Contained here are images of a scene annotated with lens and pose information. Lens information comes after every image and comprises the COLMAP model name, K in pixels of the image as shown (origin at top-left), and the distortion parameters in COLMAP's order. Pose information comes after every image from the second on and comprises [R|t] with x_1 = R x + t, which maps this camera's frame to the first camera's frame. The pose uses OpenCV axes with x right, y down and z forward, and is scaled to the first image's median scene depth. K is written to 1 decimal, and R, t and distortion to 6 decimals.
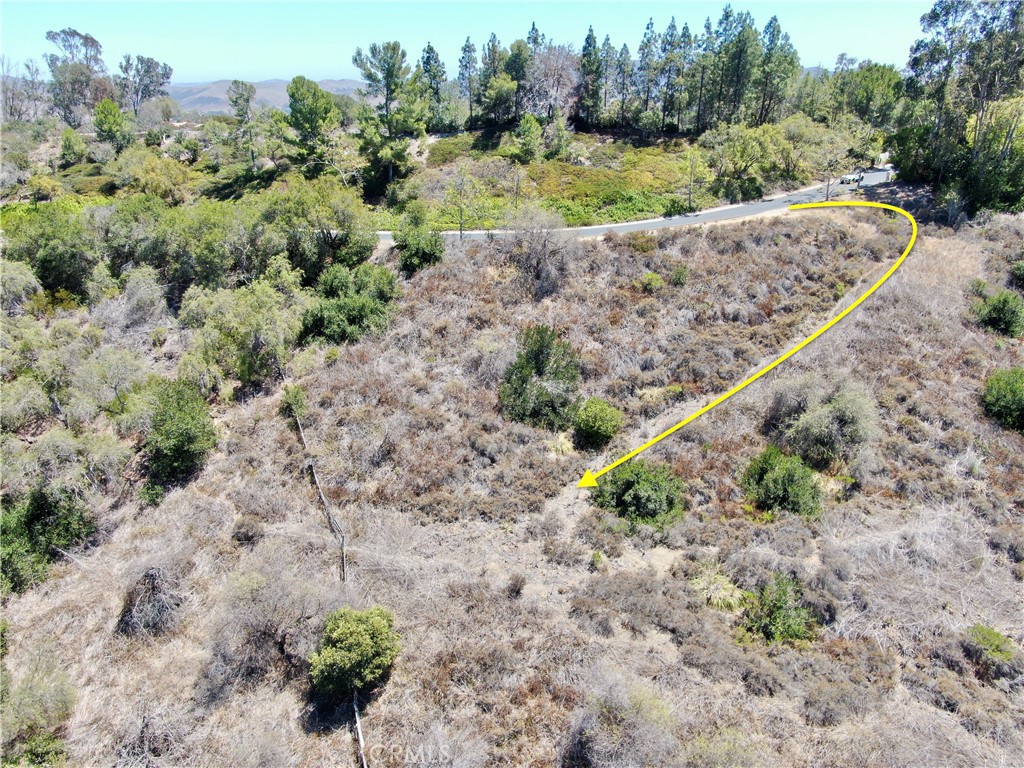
lens RADIAL K [[717.0, 0, 512.0], [0, 717.0, 384.0], [0, 0, 1]] dist [-0.088108, 0.001181]
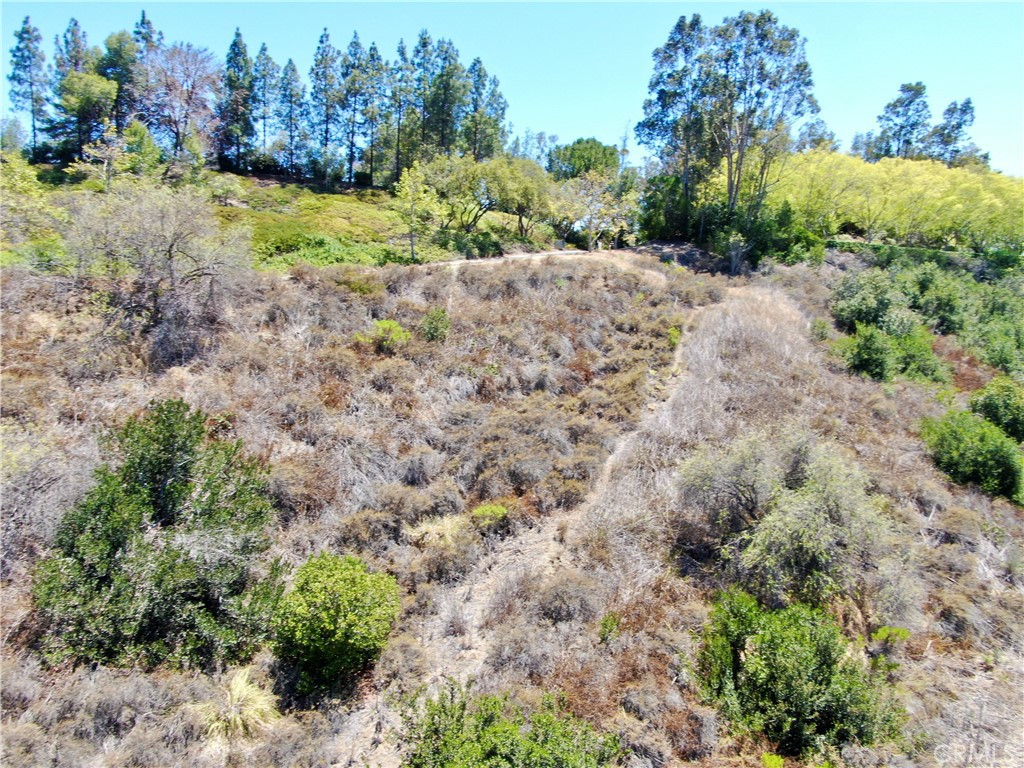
lens RADIAL K [[692.6, 0, 514.8], [0, 692.6, 357.3], [0, 0, 1]] dist [-0.014034, 0.000235]
pose [[0.877522, -0.023118, 0.478979, 0.025833], [0.167308, 0.950832, -0.260626, 0.028868], [-0.449403, 0.308842, 0.838244, 0.531164]]
